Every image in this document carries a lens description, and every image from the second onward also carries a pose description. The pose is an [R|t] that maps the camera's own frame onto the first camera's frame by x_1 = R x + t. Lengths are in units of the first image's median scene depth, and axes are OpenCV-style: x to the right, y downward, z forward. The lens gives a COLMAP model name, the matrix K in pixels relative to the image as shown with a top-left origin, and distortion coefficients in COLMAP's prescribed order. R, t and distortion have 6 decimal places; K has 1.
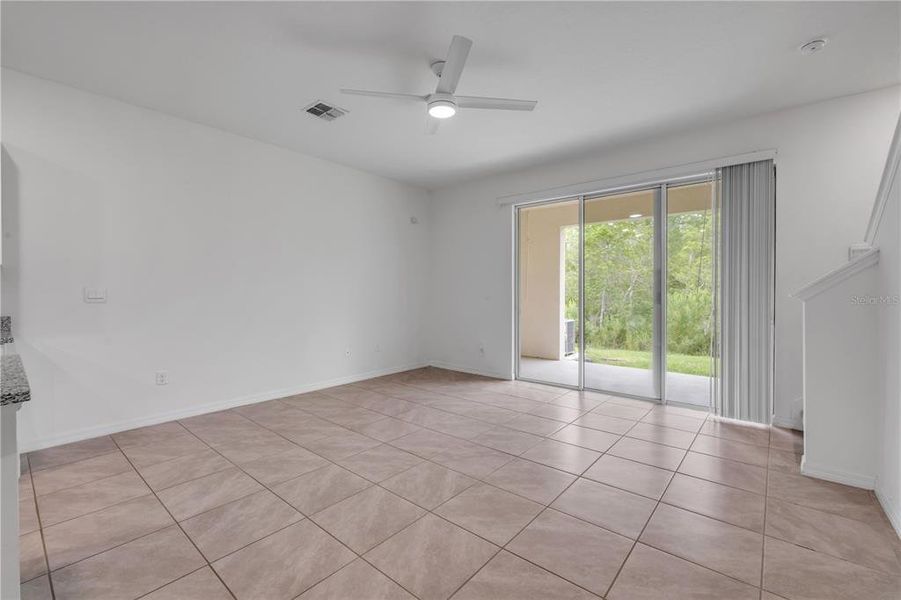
lens RADIAL K [[387.4, 0, 451.7], [0, 387.4, 293.4], [0, 0, 1]] dist [-0.000154, -0.000093]
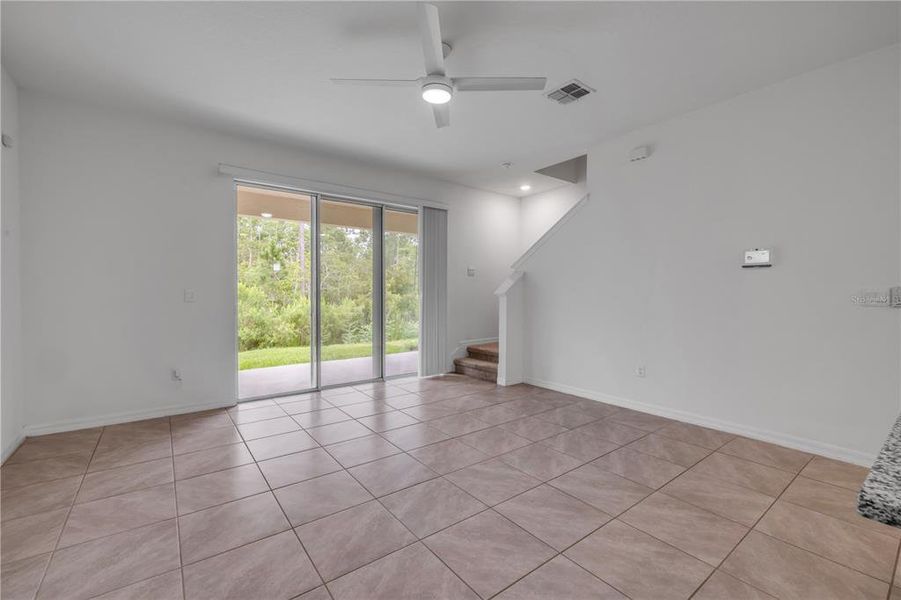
lens RADIAL K [[384.4, 0, 447.2], [0, 384.4, 297.6], [0, 0, 1]] dist [-0.001774, -0.000207]
pose [[0.224195, -0.015259, 0.974425, -0.766369], [0.003956, 0.999883, 0.014748, -0.001755], [-0.974536, 0.000549, 0.224229, 0.644658]]
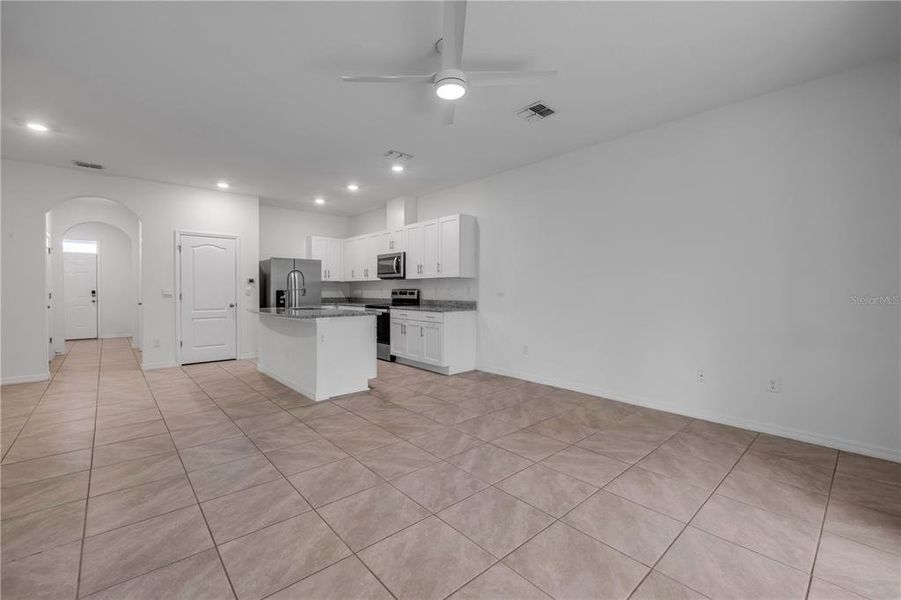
lens RADIAL K [[384.4, 0, 447.2], [0, 384.4, 297.6], [0, 0, 1]] dist [-0.001774, -0.000207]
pose [[-0.144327, 0.021936, -0.989287, 0.738288], [-0.010414, 0.999665, 0.023686, -0.006608], [0.989475, 0.013721, -0.144050, 0.943460]]
